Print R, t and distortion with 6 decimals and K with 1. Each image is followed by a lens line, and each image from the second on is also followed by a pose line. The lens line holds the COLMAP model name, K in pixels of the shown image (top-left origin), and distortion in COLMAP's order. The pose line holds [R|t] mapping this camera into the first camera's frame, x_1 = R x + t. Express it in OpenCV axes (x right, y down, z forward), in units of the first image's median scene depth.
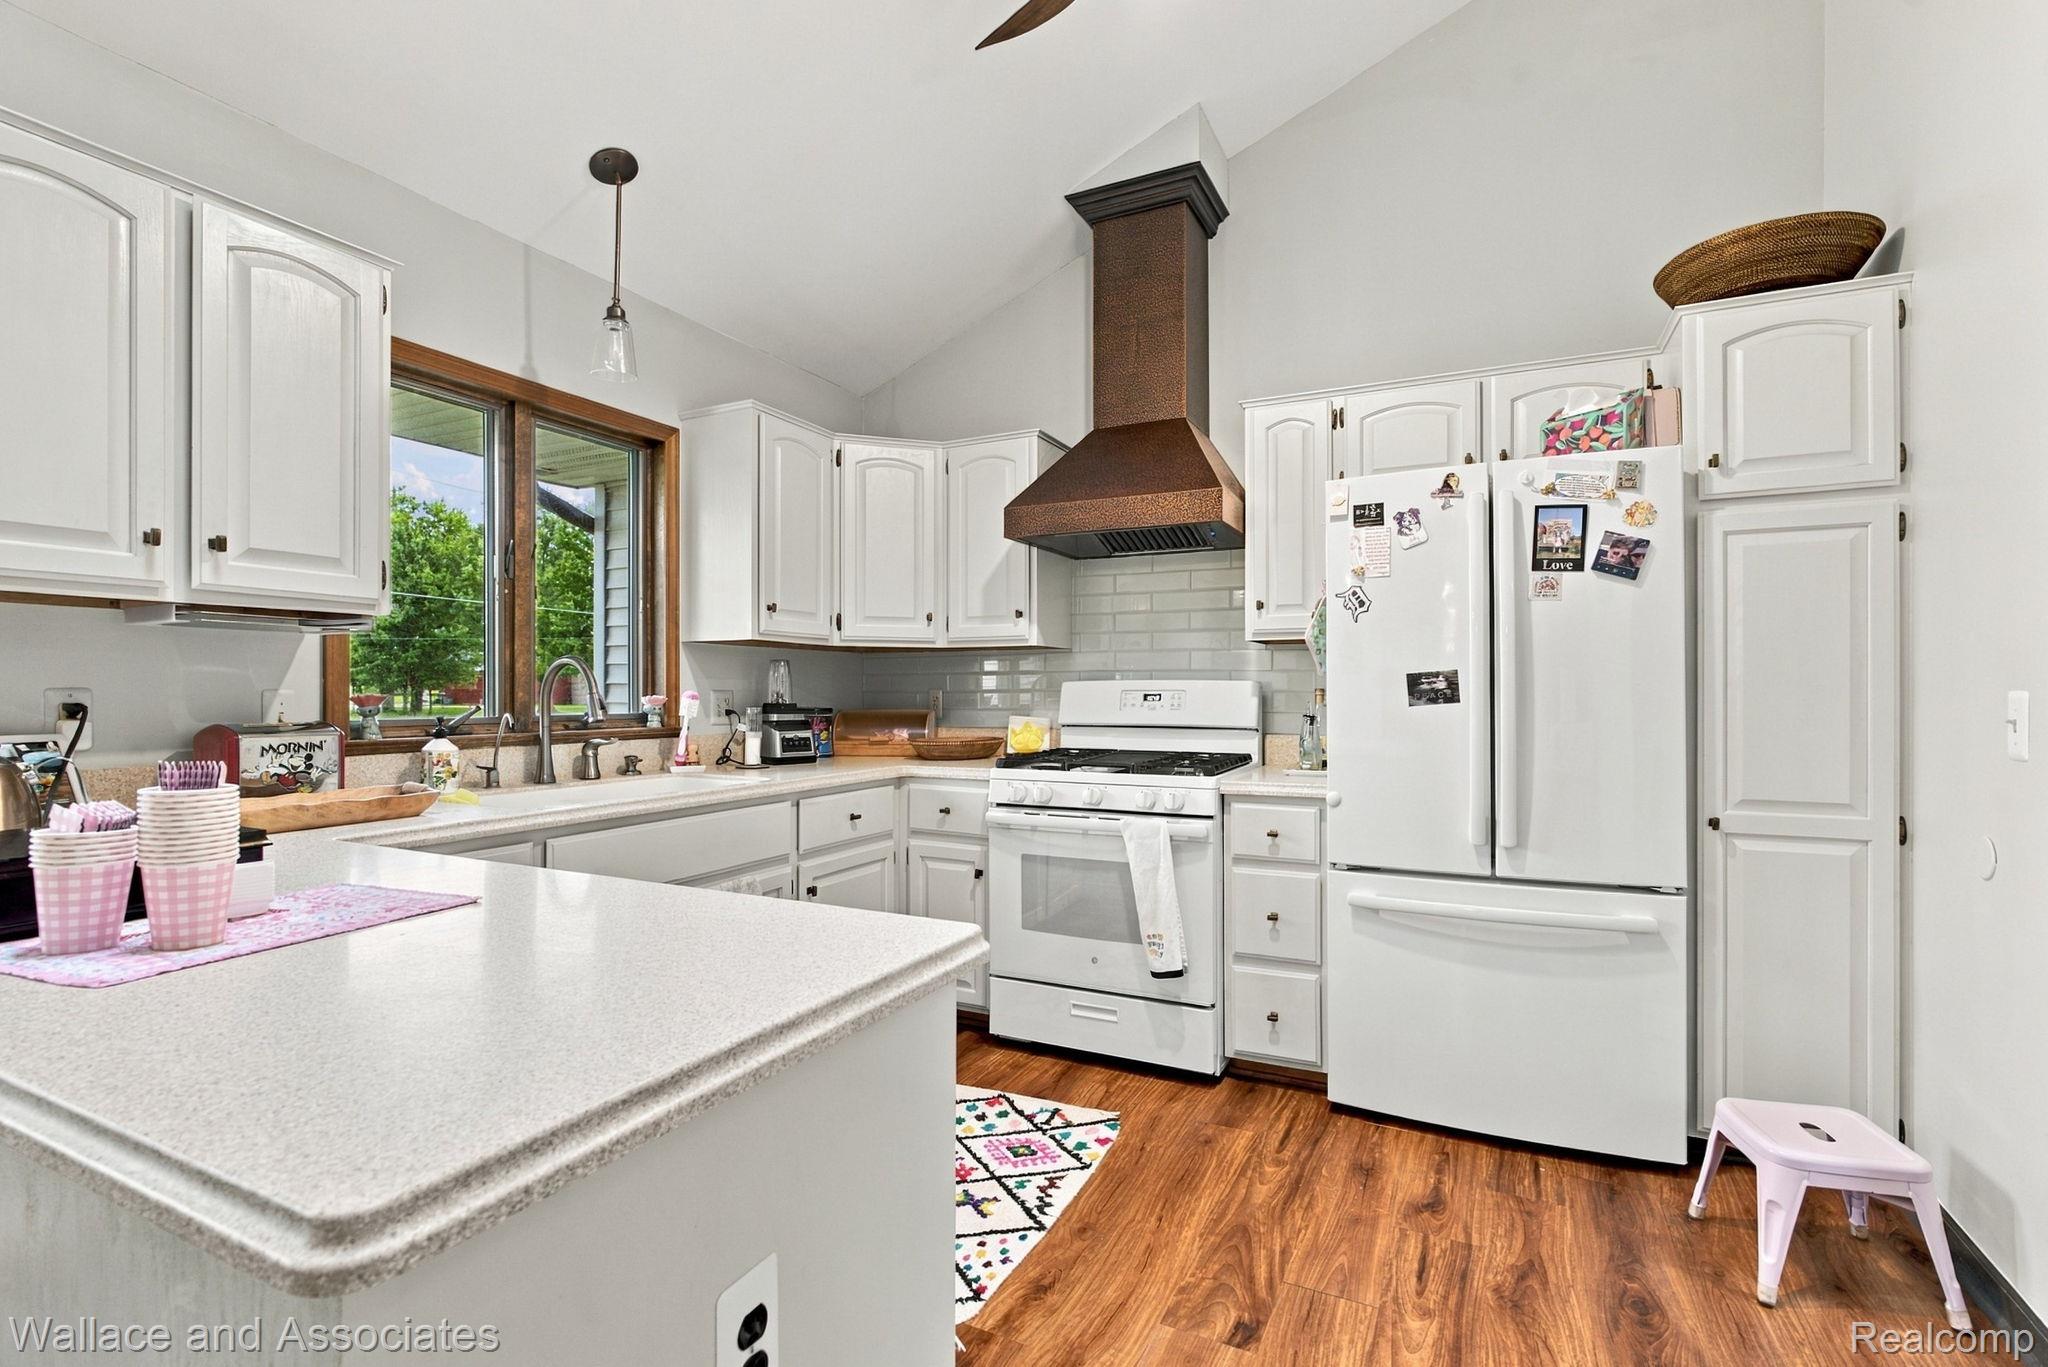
lens RADIAL K [[921.6, 0, 1043.9], [0, 921.6, 686.1], [0, 0, 1]] dist [-0.000394, -0.000615]
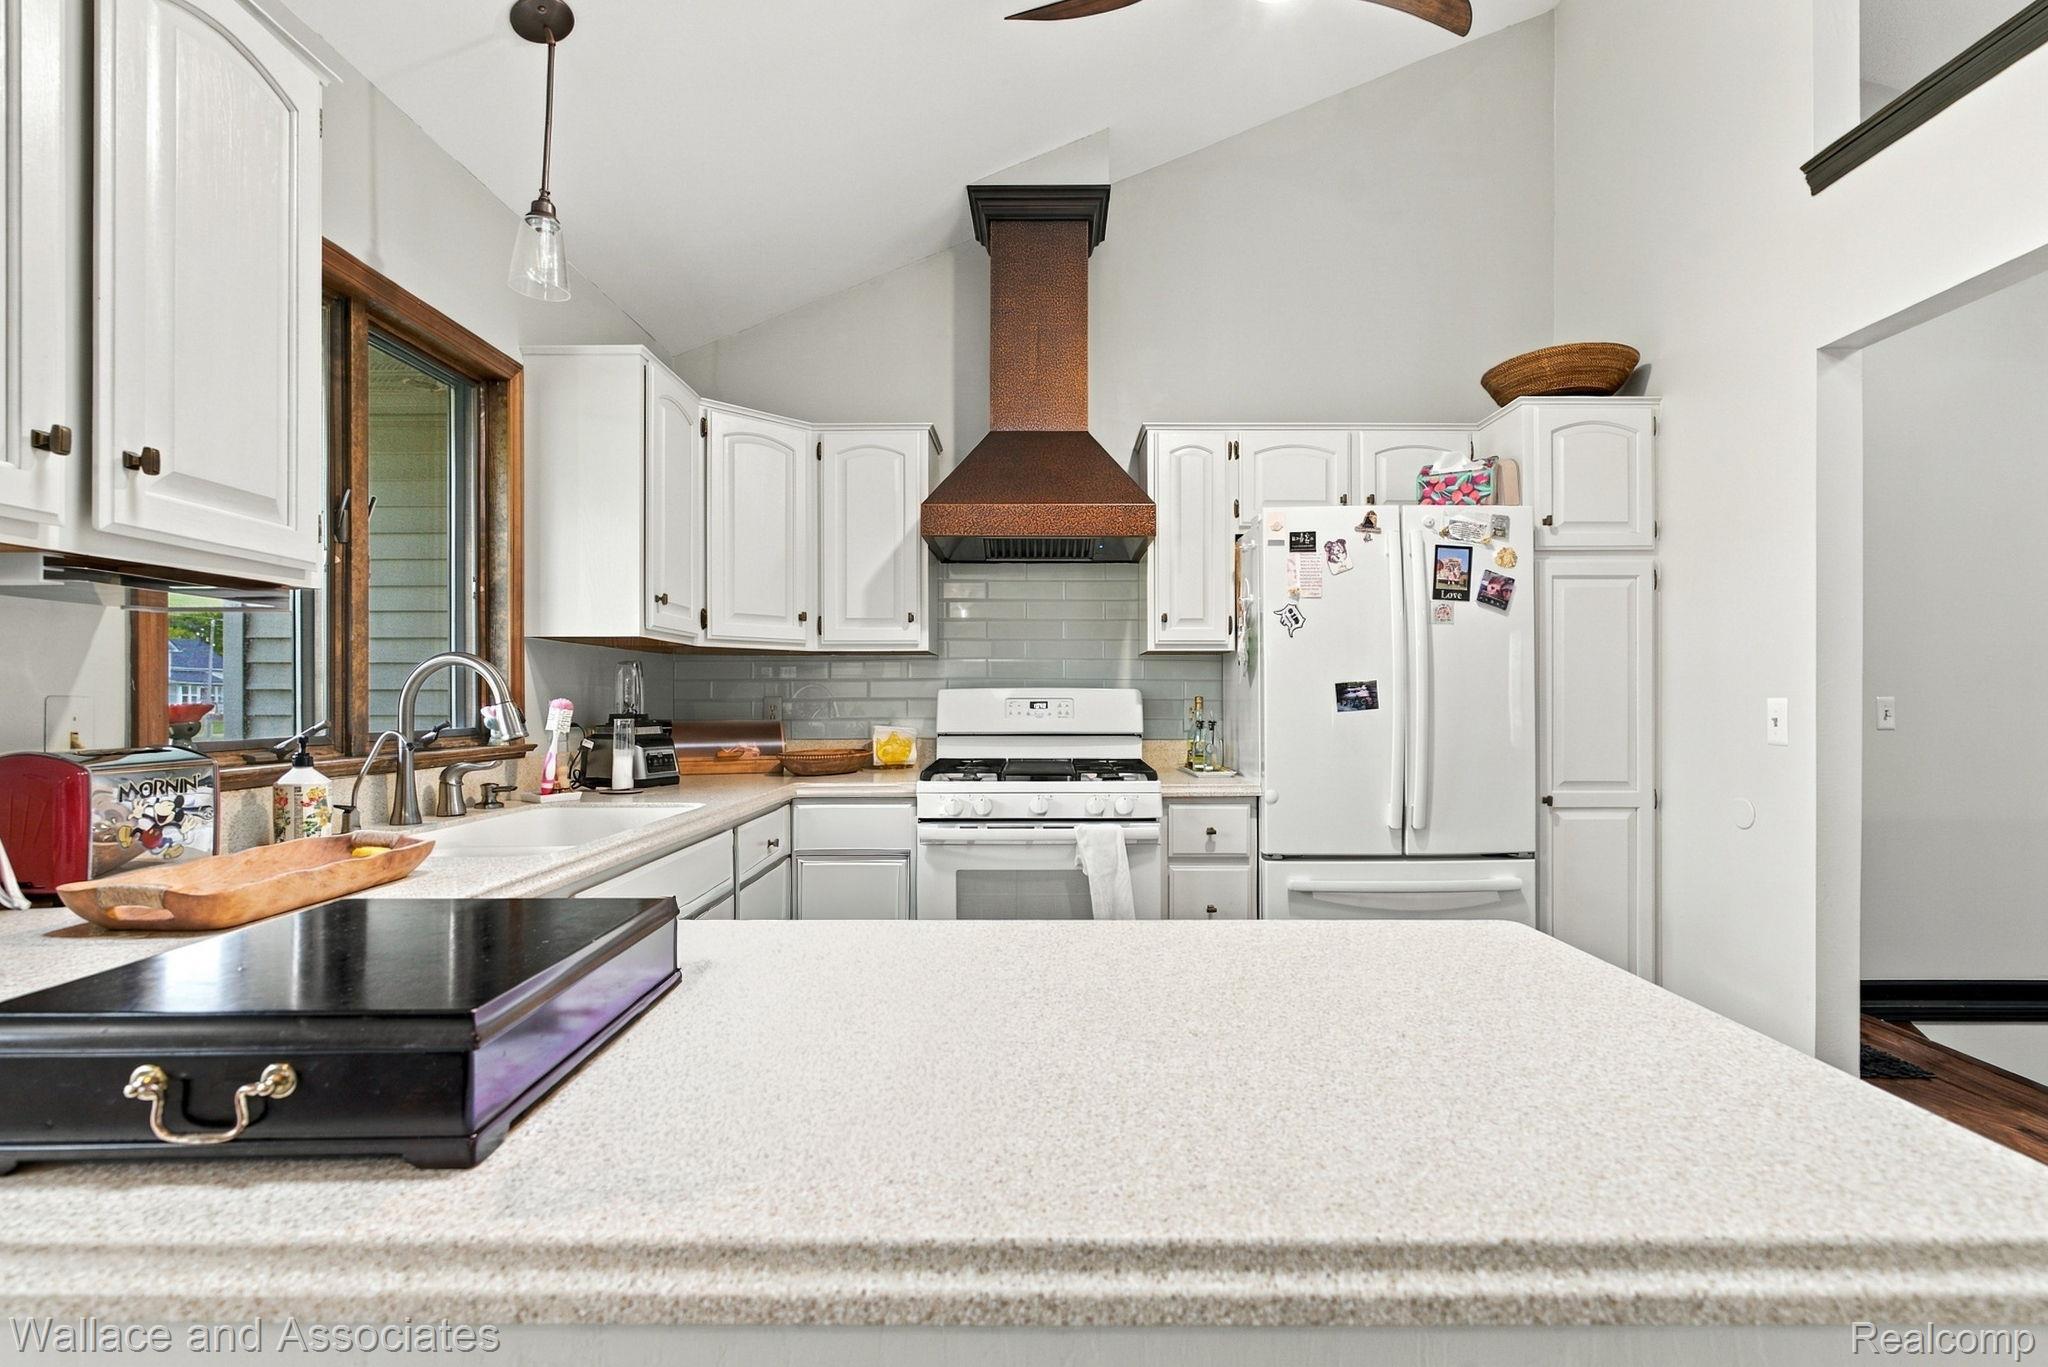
lens RADIAL K [[921.6, 0, 1048.4], [0, 921.6, 697.3], [0, 0, 1]] dist [-0.000394, -0.000615]
pose [[0.902264, 0.000424, 0.431183, -0.393016], [-0.001694, 0.999995, 0.002561, 0.001217], [-0.431180, -0.003041, 0.902261, 0.114187]]
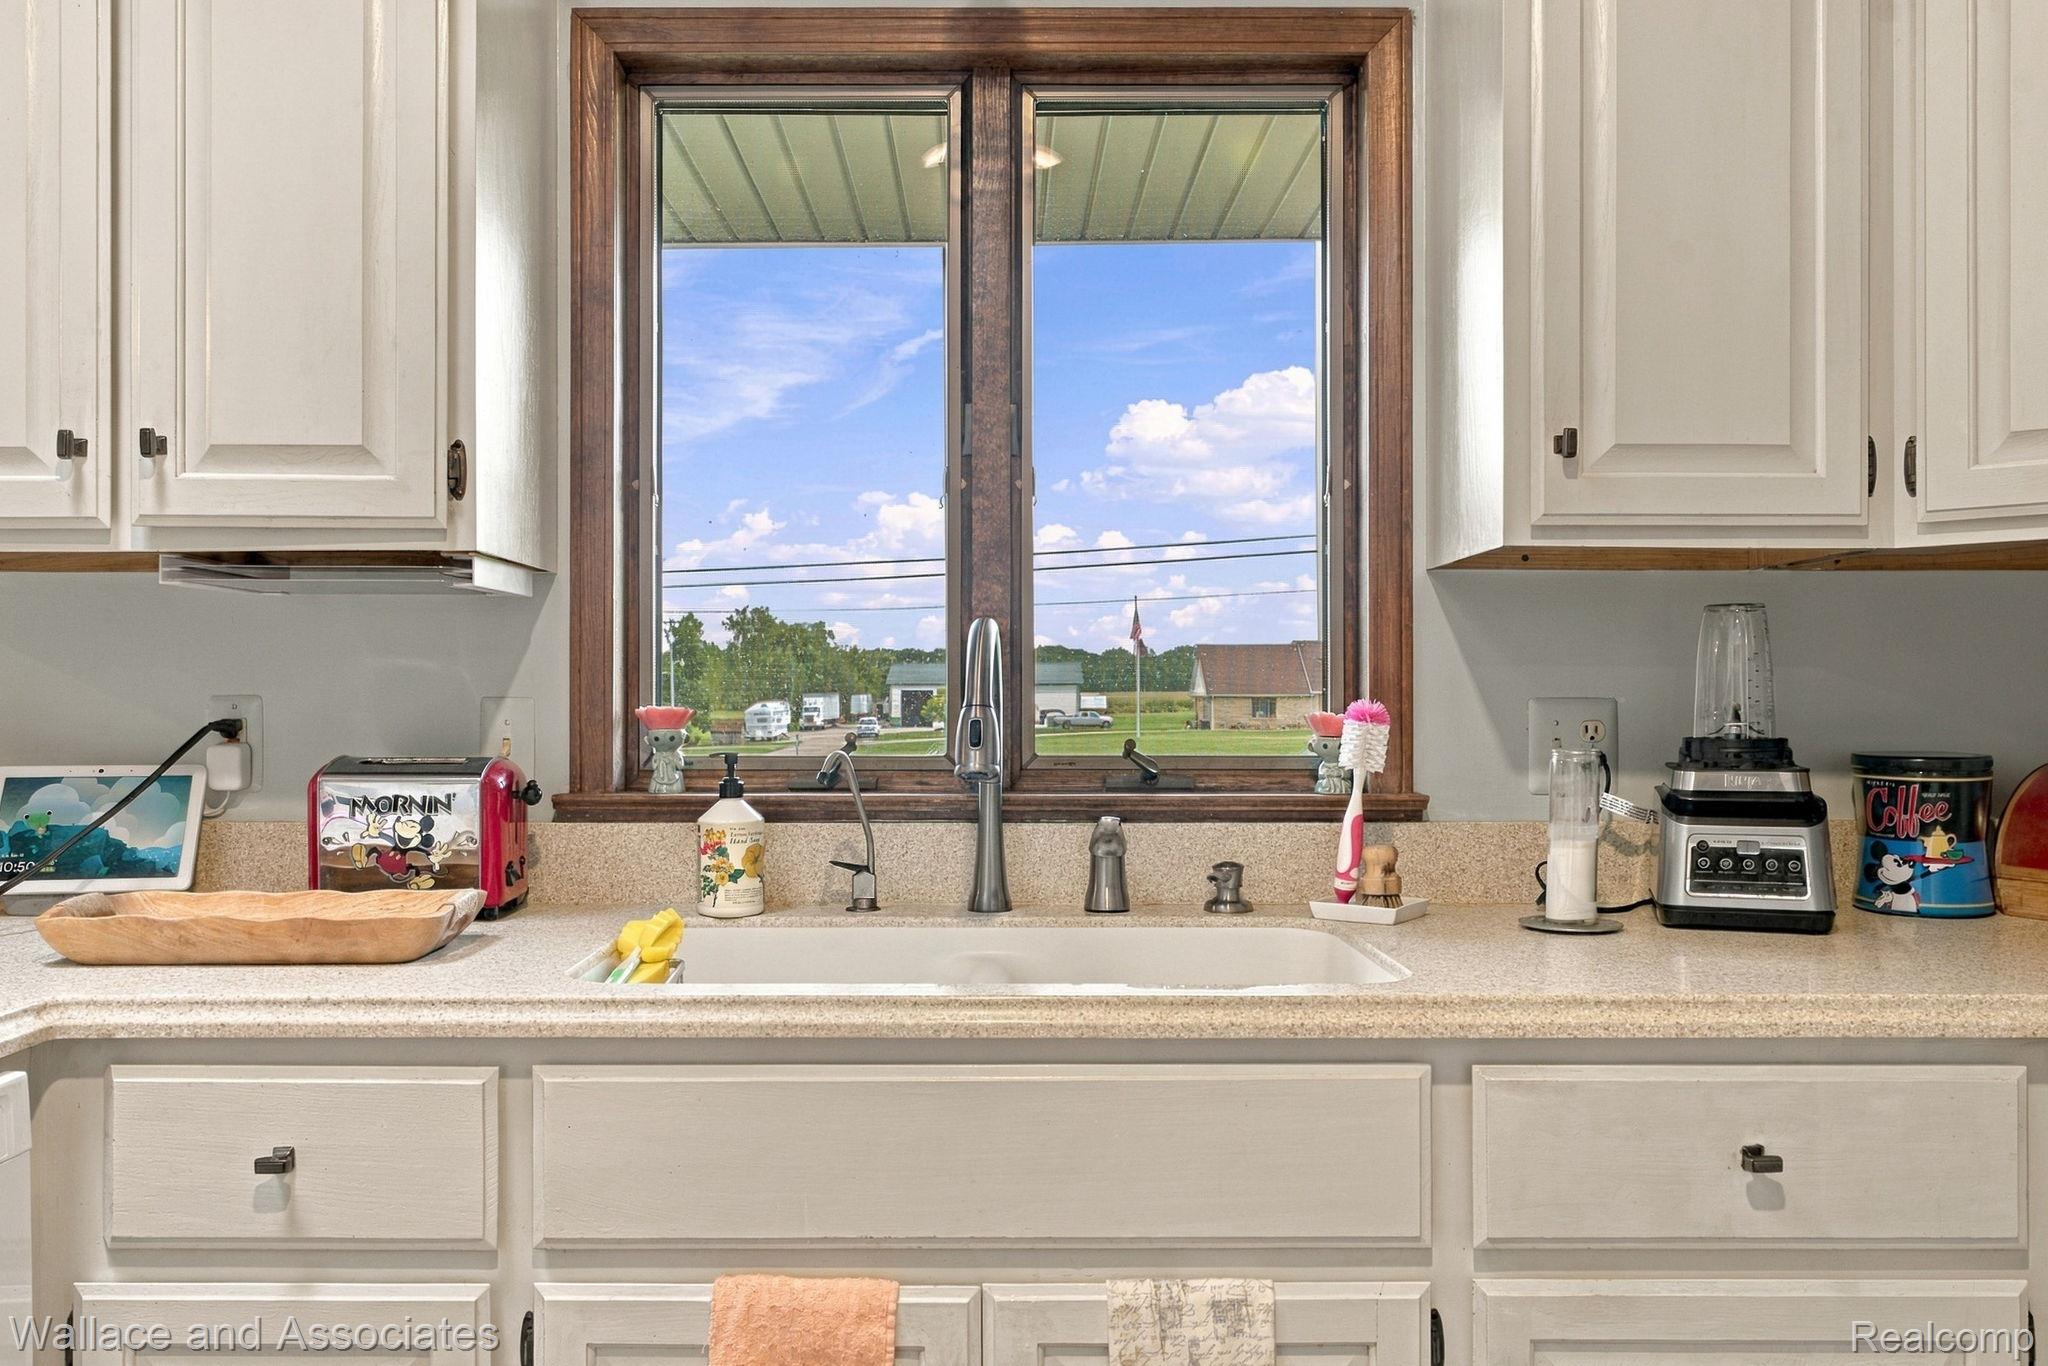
lens RADIAL K [[1541.7, 0, 1016.9], [0, 1541.7, 695.5], [0, 0, 1]] dist [0.003410, 0.000351]
pose [[0.429161, -0.004067, -0.903219, 0.127683], [0.004991, 0.999985, -0.002131, 0.004373], [0.903214, -0.003593, 0.429175, 0.690792]]
